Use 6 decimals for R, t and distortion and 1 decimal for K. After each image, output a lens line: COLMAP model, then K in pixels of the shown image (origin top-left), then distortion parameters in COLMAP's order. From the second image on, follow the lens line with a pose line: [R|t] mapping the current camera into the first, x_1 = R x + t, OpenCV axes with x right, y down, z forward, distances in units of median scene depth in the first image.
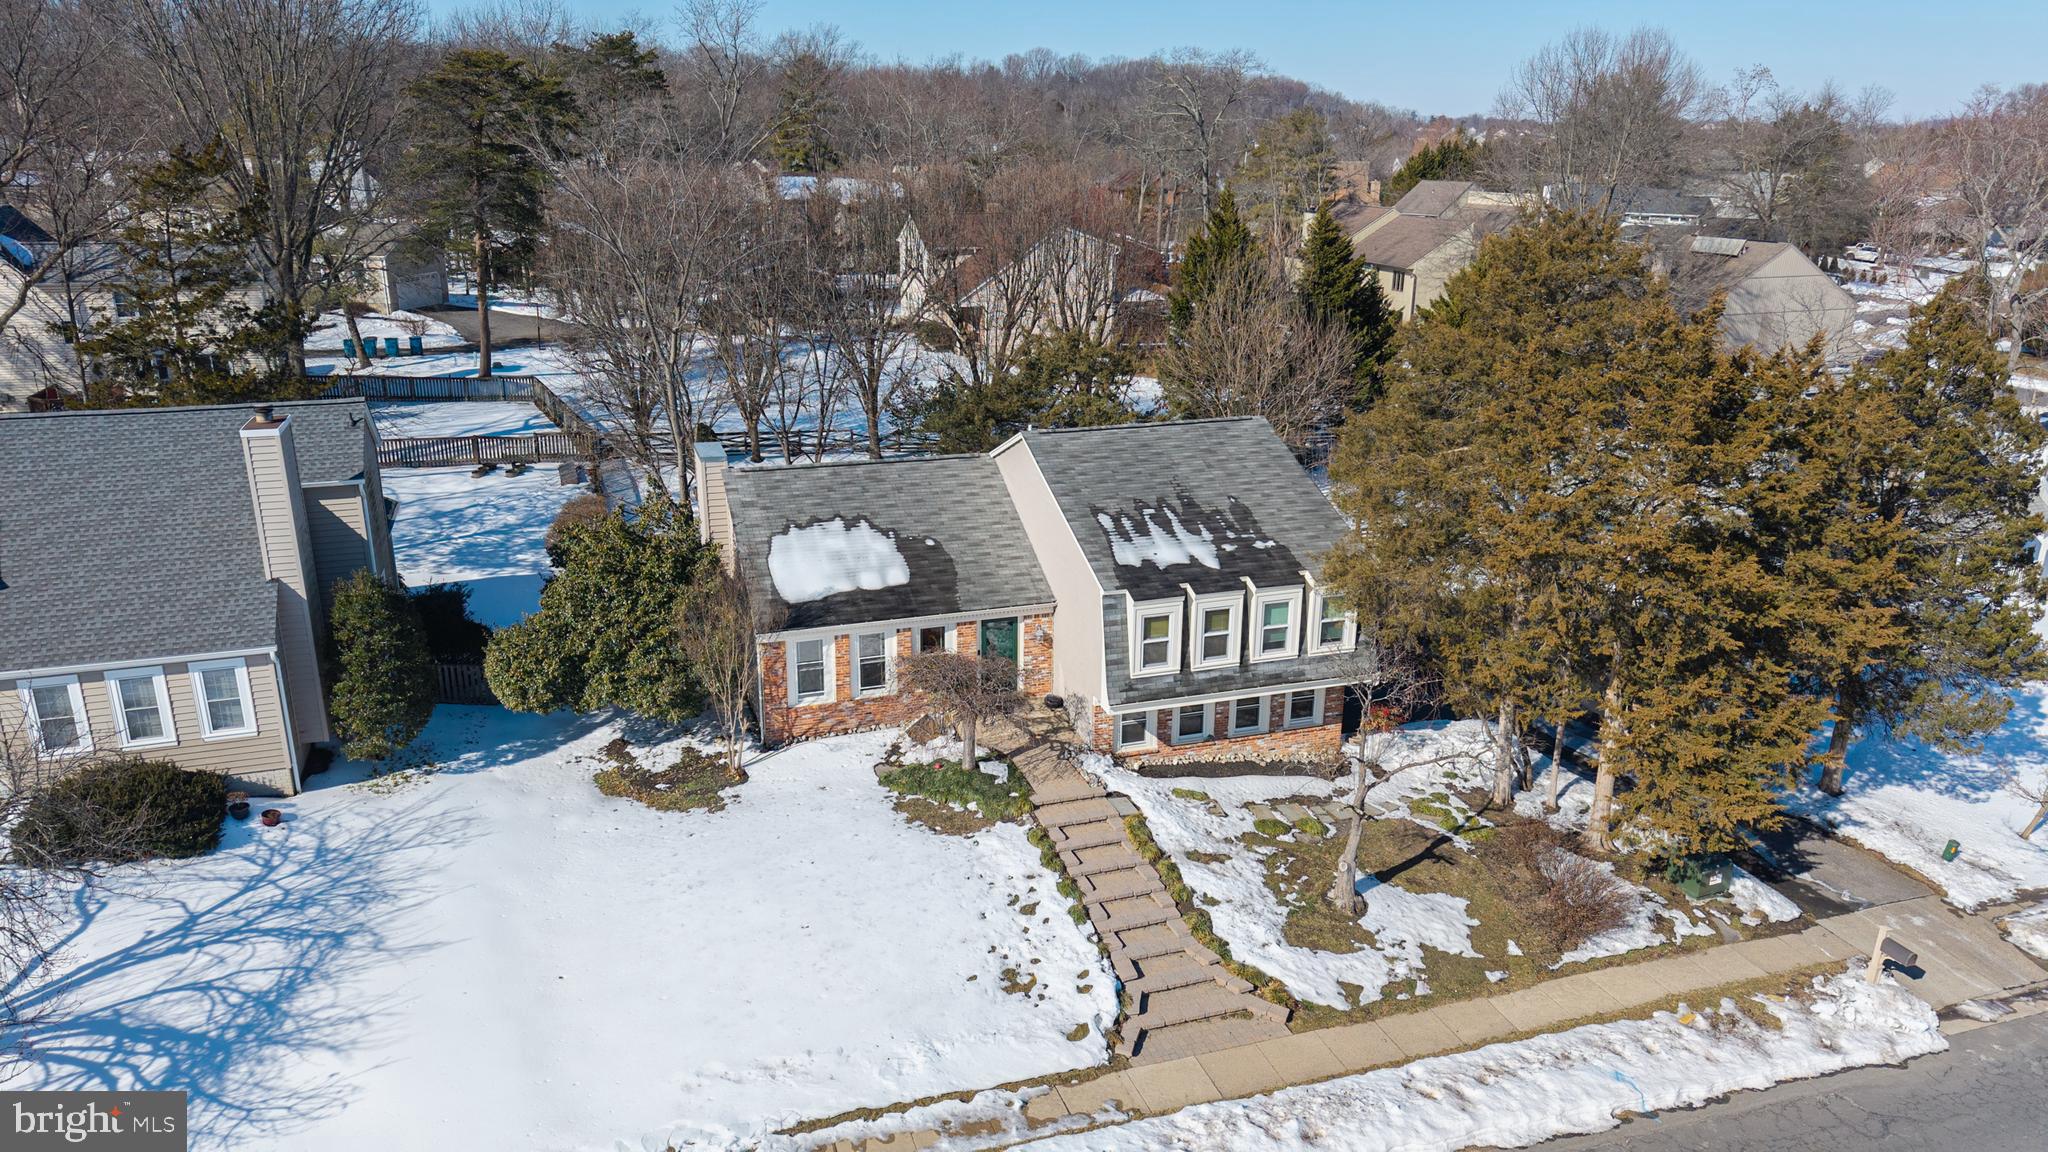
lens RADIAL K [[1452.8, 0, 1024.0], [0, 1452.8, 576.0], [0, 0, 1]] dist [0.002208, -0.000250]
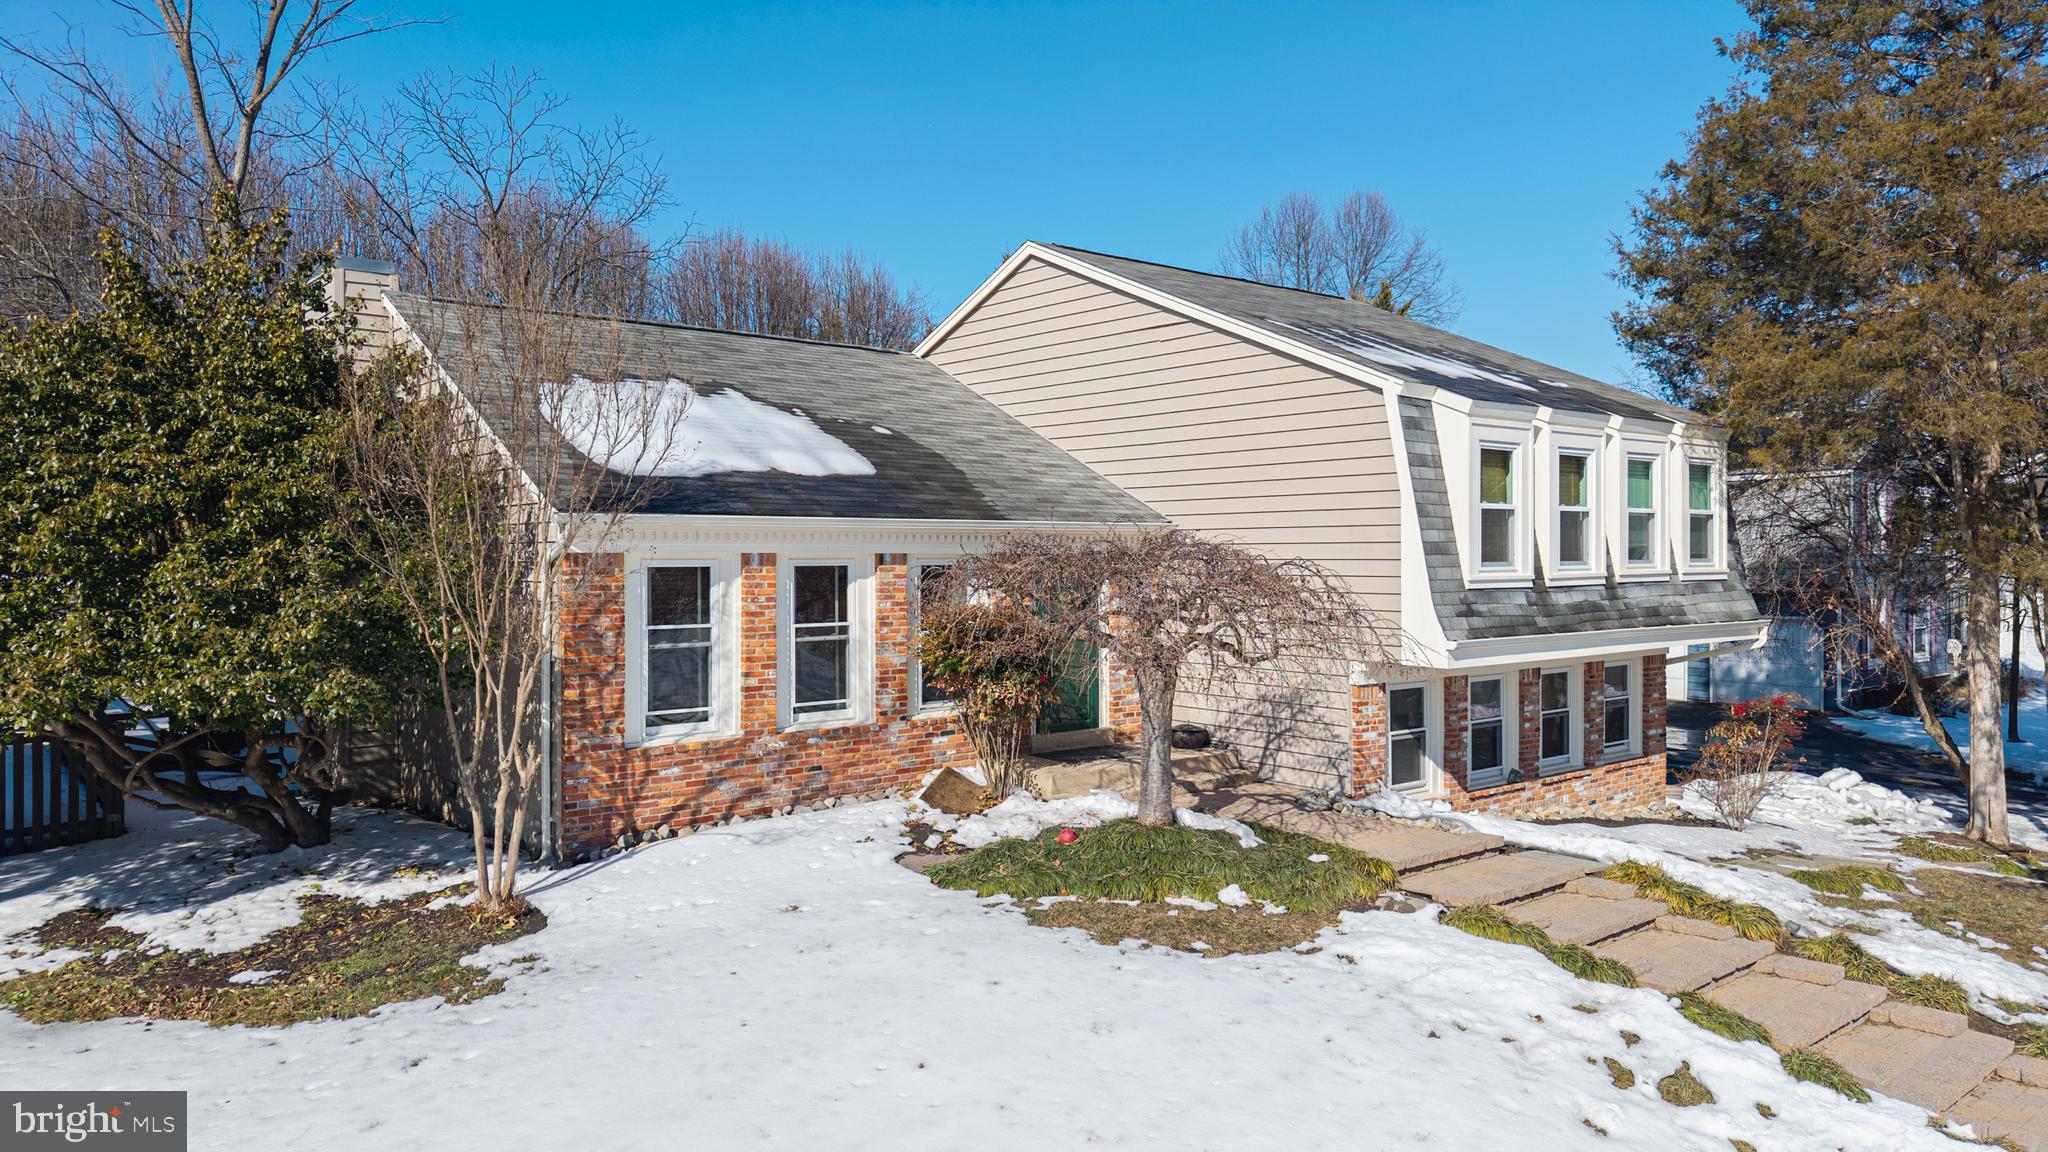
lens RADIAL K [[1398.7, 0, 1024.0], [0, 1398.7, 576.0], [0, 0, 1]] dist [-0.010604, -0.001588]
pose [[0.933093, -0.013116, 0.359395, -0.194633], [0.119708, 0.953676, -0.275994, 0.159851], [-0.339126, 0.300550, 0.891439, 0.630860]]
